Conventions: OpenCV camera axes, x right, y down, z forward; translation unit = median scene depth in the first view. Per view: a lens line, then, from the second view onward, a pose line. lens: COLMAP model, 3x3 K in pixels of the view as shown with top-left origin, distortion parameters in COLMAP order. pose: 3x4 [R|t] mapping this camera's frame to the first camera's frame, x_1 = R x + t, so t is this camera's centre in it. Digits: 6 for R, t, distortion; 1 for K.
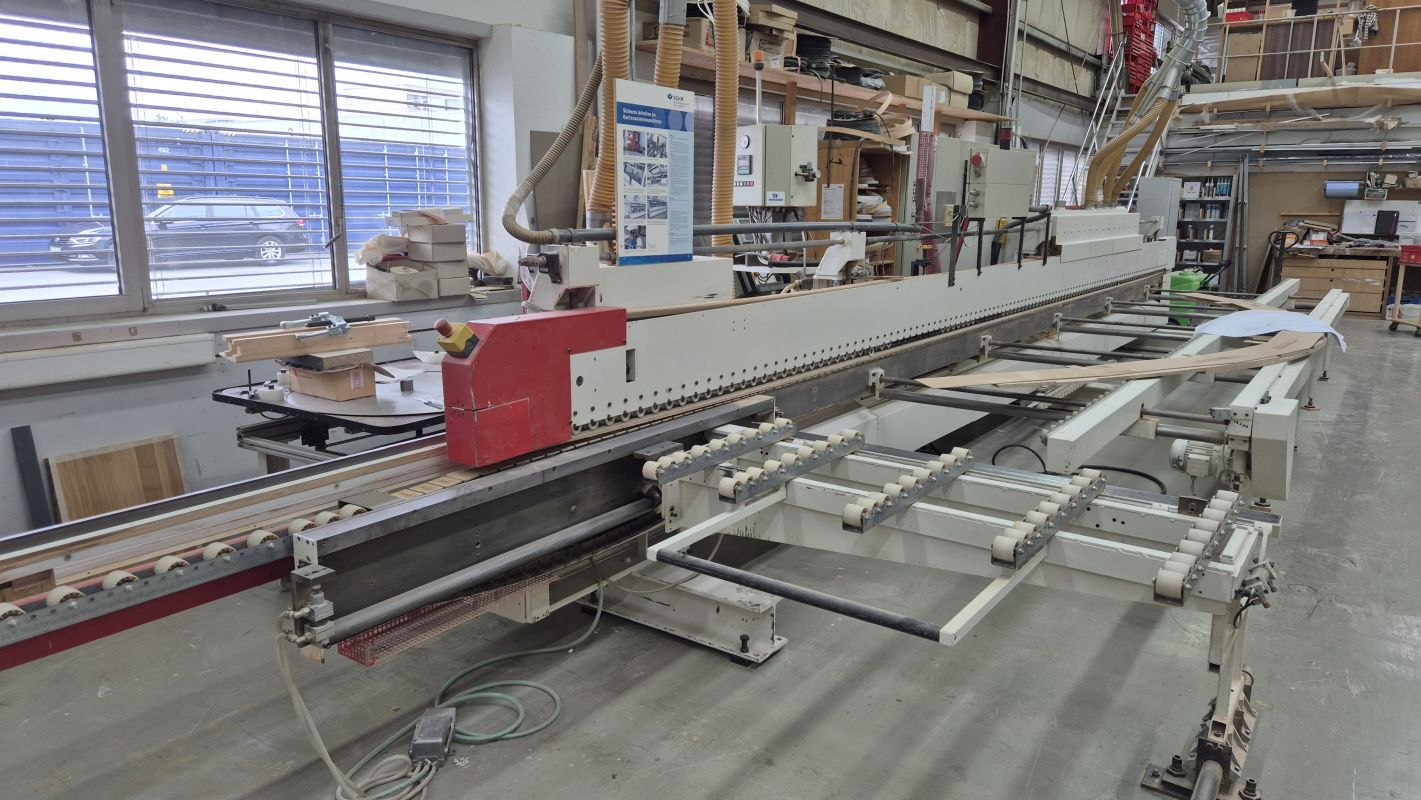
lens RADIAL K [[955.1, 0, 707.4], [0, 955.1, 383.6], [0, 0, 1]] dist [0.070565, -0.061120]
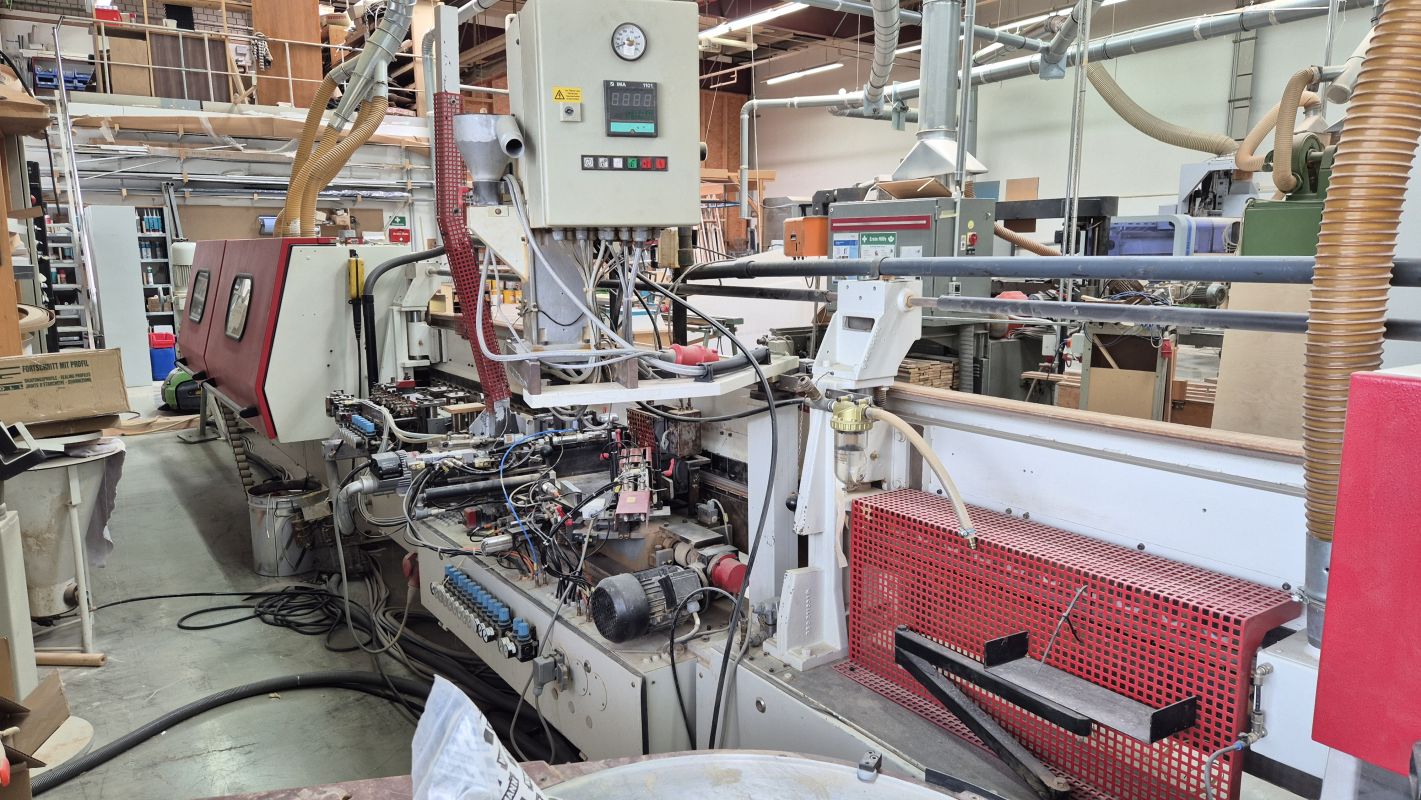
lens RADIAL K [[943.5, 0, 709.7], [0, 943.5, 406.7], [0, 0, 1]] dist [0.081294, -0.066423]
pose [[0.341378, -0.169796, 0.924462, -0.318128], [0.185164, 0.976423, 0.110964, -0.165979], [-0.921507, 0.133296, 0.364769, 0.925163]]
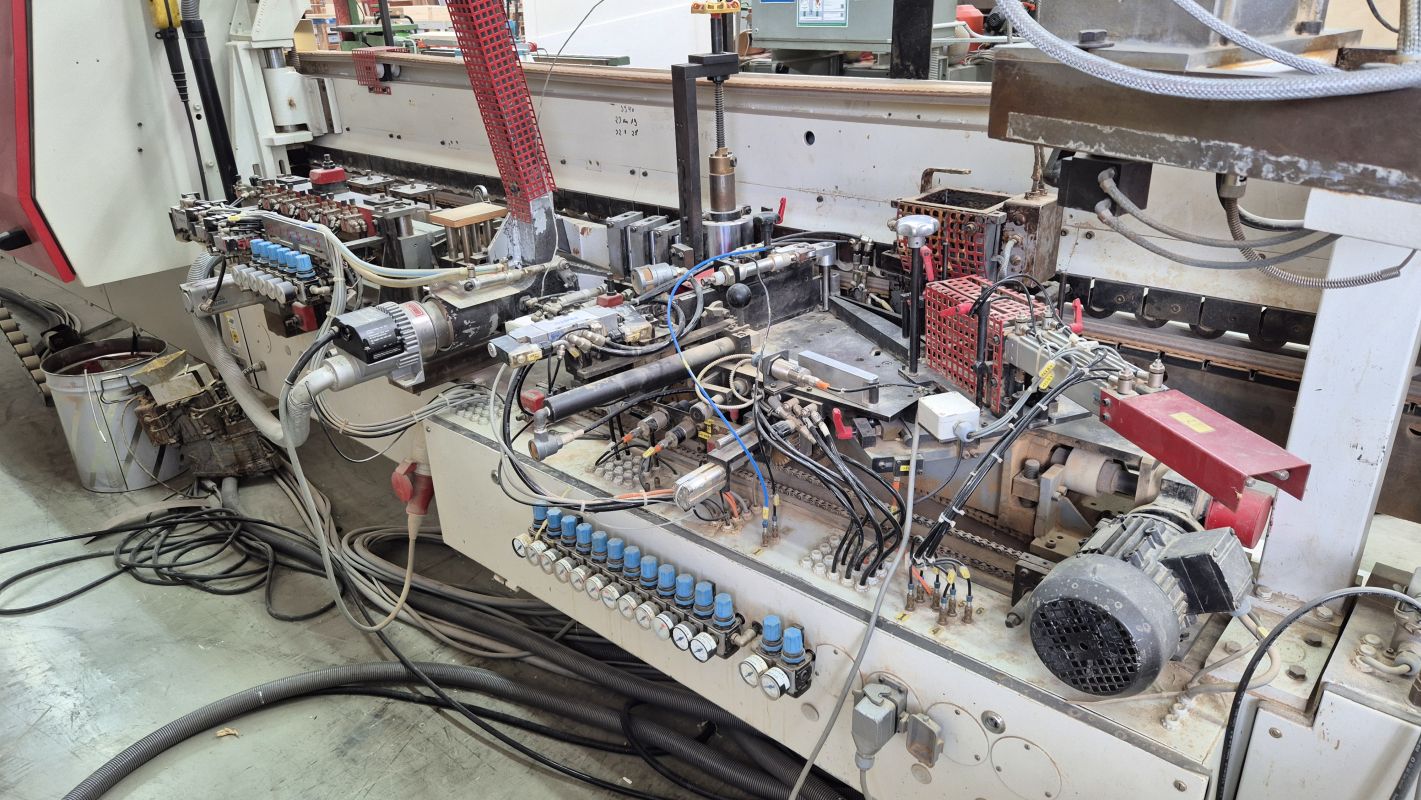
lens RADIAL K [[945.5, 0, 710.5], [0, 945.5, 400.0], [0, 0, 1]] dist [0.056216, -0.001837]
pose [[0.116327, -0.416344, 0.901735, -0.099909], [0.220875, 0.896008, 0.385206, -0.184442], [-0.968340, 0.154361, 0.196190, 1.203055]]
